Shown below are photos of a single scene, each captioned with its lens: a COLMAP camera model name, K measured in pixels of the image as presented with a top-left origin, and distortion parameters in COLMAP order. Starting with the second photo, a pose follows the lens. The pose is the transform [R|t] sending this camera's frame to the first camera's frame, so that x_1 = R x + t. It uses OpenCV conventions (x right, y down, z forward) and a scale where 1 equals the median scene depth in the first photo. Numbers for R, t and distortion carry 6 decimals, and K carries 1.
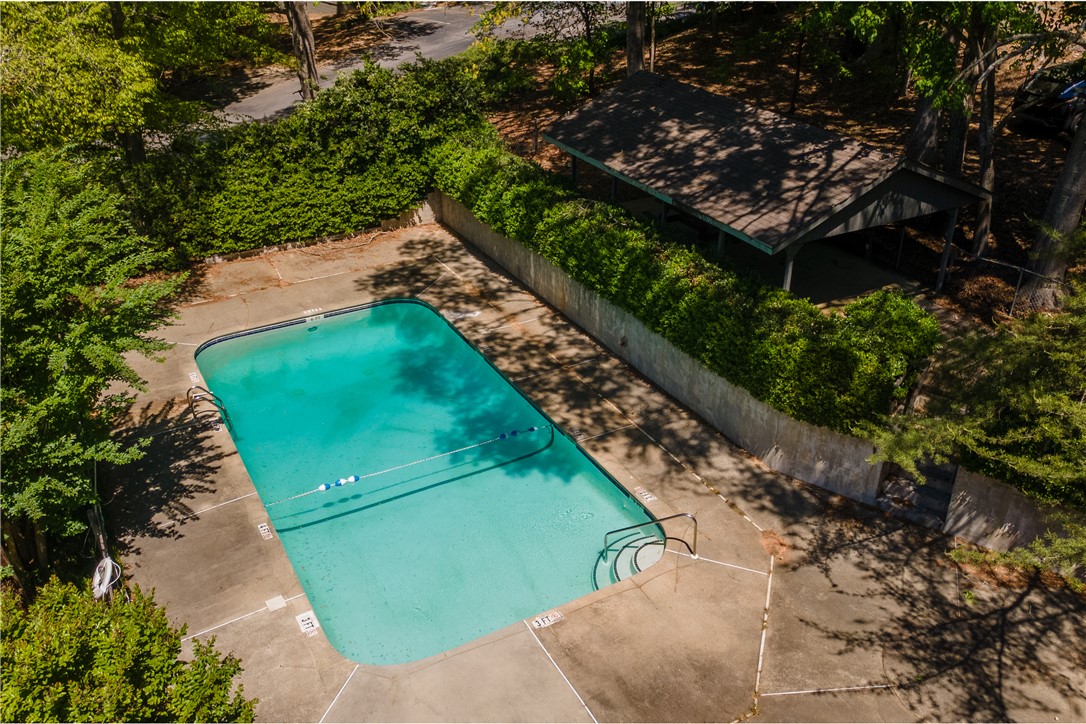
lens RADIAL K [[895.5, 0, 547.2], [0, 895.5, 364.8], [0, 0, 1]] dist [0.045763, 0.001912]
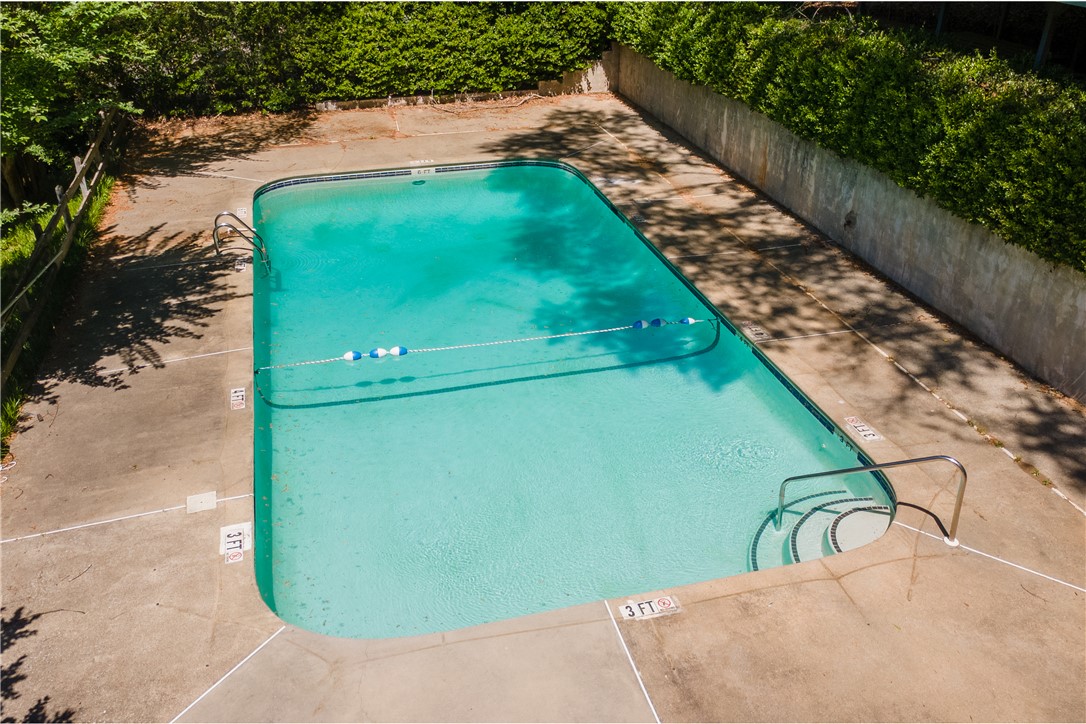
lens RADIAL K [[874.8, 0, 545.5], [0, 874.8, 386.8], [0, 0, 1]] dist [0.022652, 0.010607]
pose [[0.968344, 0.116086, -0.220983, 0.029440], [-0.109769, 0.993124, 0.040698, 0.103721], [0.224188, -0.015153, 0.974428, 0.359218]]
